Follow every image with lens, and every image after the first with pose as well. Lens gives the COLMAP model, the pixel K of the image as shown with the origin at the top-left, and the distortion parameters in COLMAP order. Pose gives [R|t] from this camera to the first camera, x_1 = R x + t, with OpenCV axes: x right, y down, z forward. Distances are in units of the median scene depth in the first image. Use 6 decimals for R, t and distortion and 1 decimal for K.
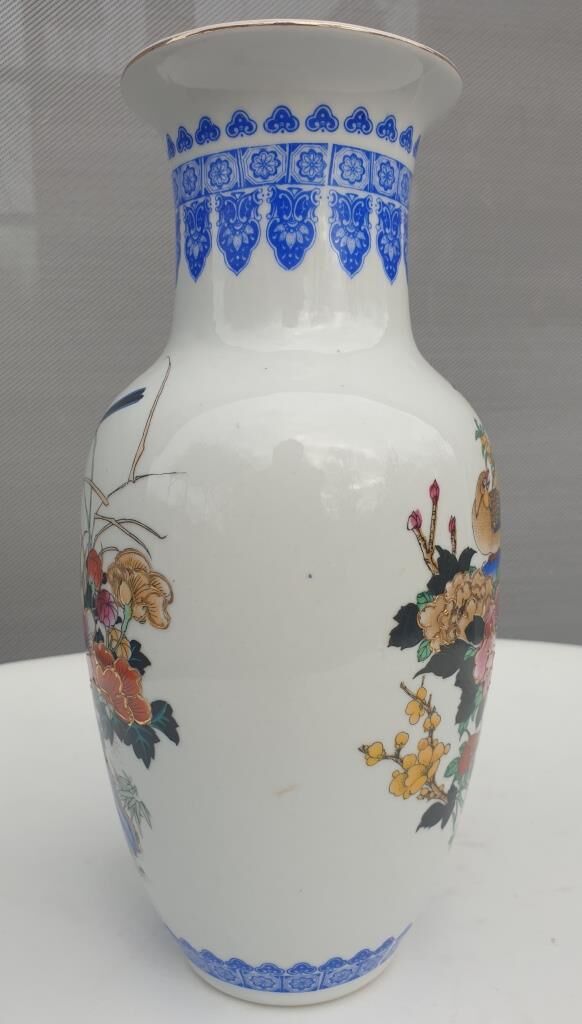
lens RADIAL K [[912.4, 0, 308.9], [0, 912.4, 533.6], [0, 0, 1]] dist [0.000084, -0.005635]
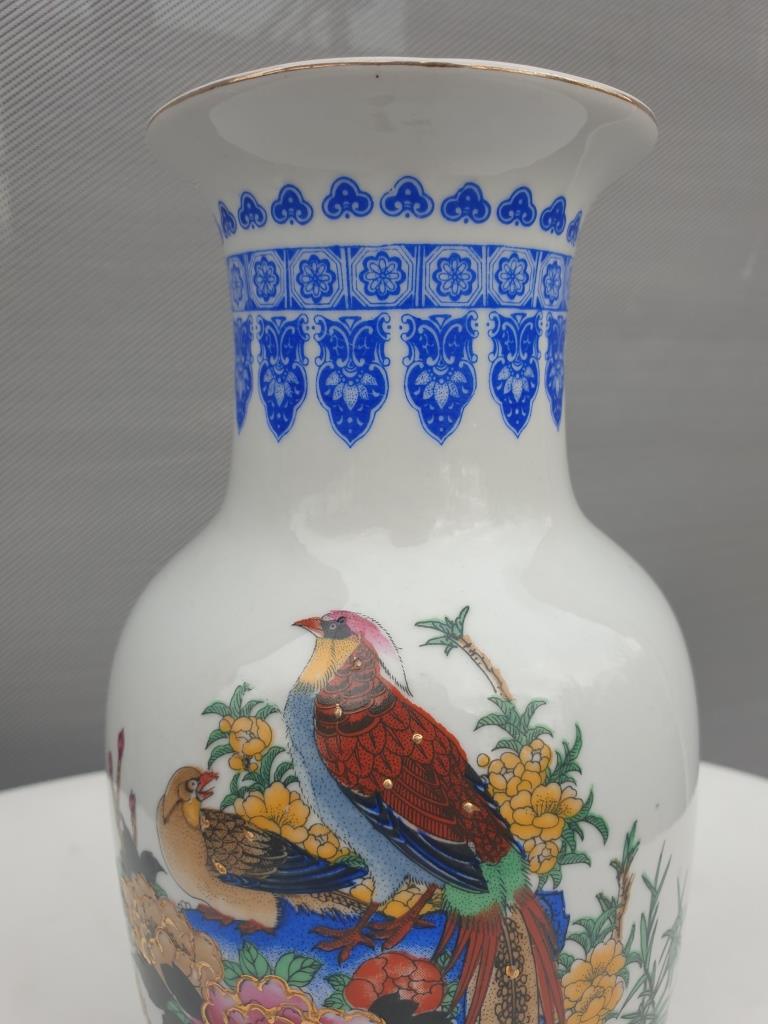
lens RADIAL K [[853.6, 0, 398.7], [0, 853.6, 517.1], [0, 0, 1]] dist [-0.131503, 0.153892]
pose [[-0.036326, 0.175603, -0.983791, 0.723620], [-0.147604, 0.972700, 0.179074, -0.358401], [0.988379, 0.151716, -0.009415, 1.155325]]
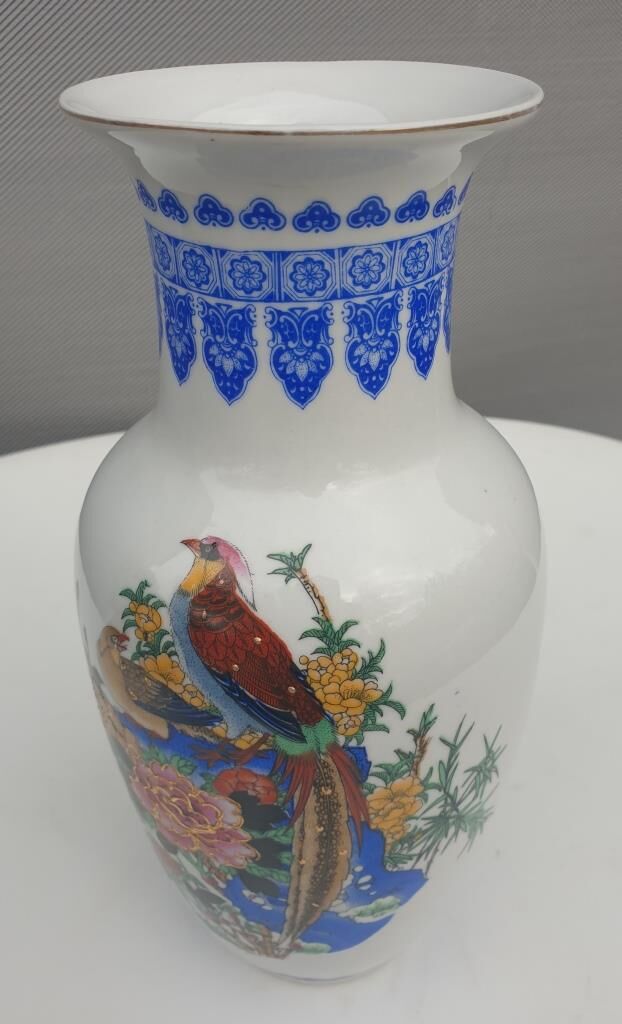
lens RADIAL K [[891.2, 0, 339.8], [0, 891.2, 499.0], [0, 0, 1]] dist [0.066867, -0.383091]
pose [[-0.234530, 0.502909, -0.831912, 0.792783], [-0.144904, 0.828134, 0.541476, -0.663944], [0.961248, 0.247540, -0.121349, 1.316511]]
